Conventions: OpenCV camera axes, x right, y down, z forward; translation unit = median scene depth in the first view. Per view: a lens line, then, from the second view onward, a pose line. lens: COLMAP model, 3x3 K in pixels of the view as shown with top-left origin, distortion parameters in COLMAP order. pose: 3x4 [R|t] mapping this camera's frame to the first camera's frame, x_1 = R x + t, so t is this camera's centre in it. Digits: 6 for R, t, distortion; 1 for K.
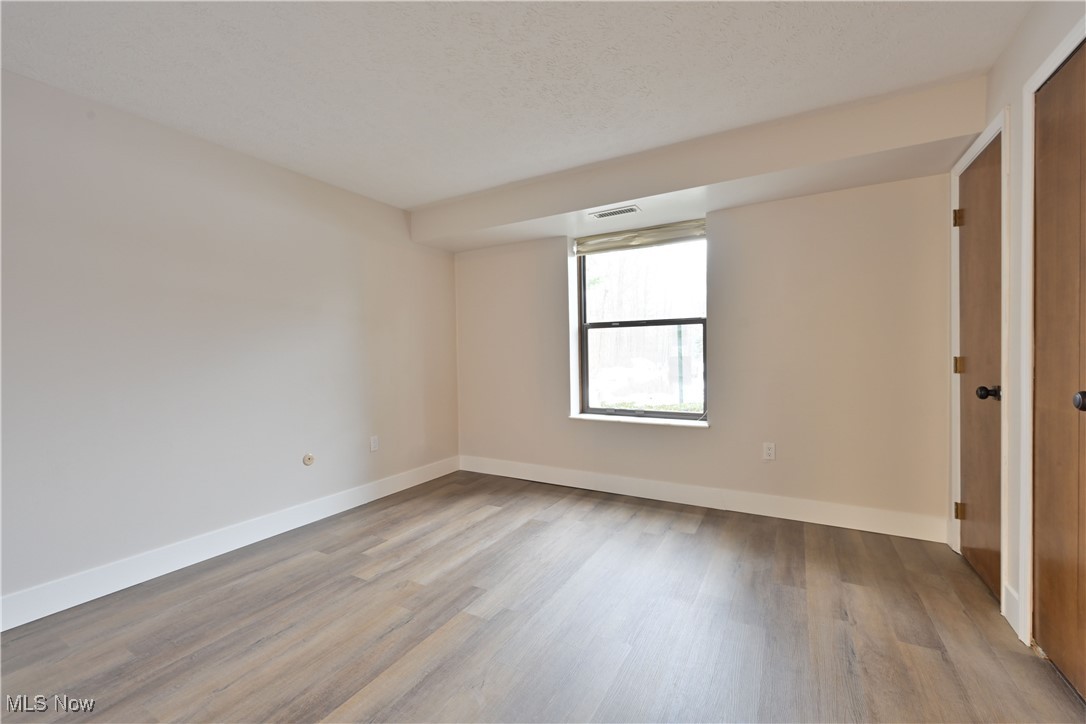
lens RADIAL K [[444.3, 0, 541.2], [0, 444.3, 363.1], [0, 0, 1]] dist [0.003653, -0.000021]
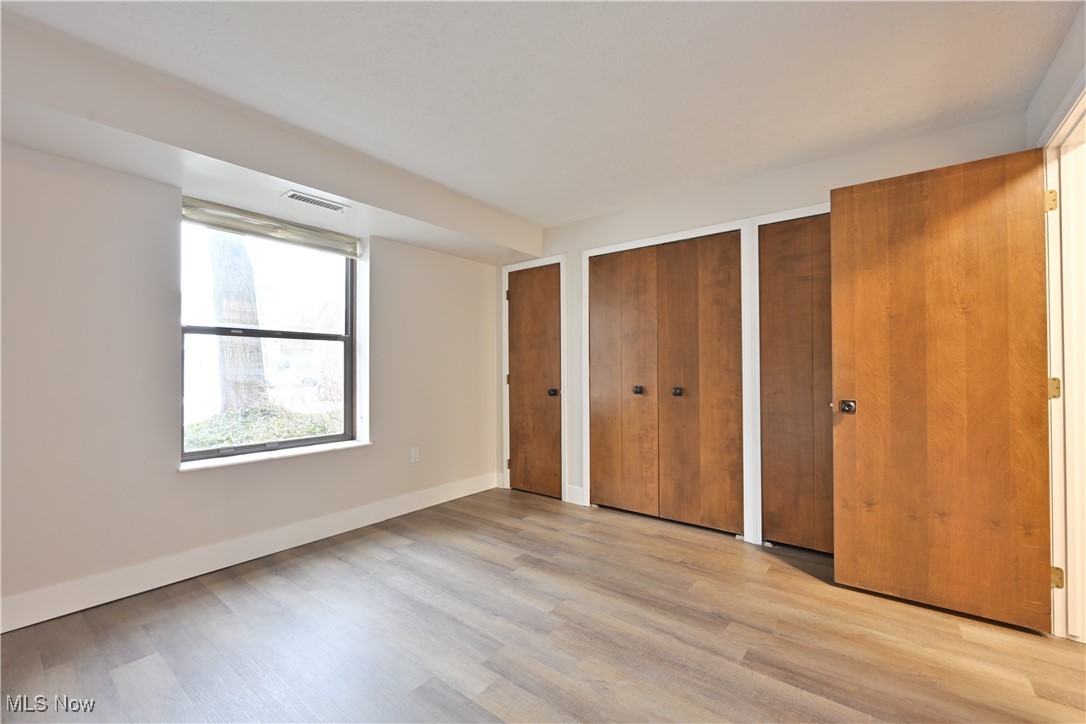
lens RADIAL K [[444.3, 0, 538.7], [0, 444.3, 365.8], [0, 0, 1]] dist [0.003653, -0.000021]
pose [[0.153266, 0.024524, 0.987881, -0.624090], [0.020170, 0.999406, -0.027939, 0.000458], [-0.987979, 0.024207, 0.152680, 0.501181]]
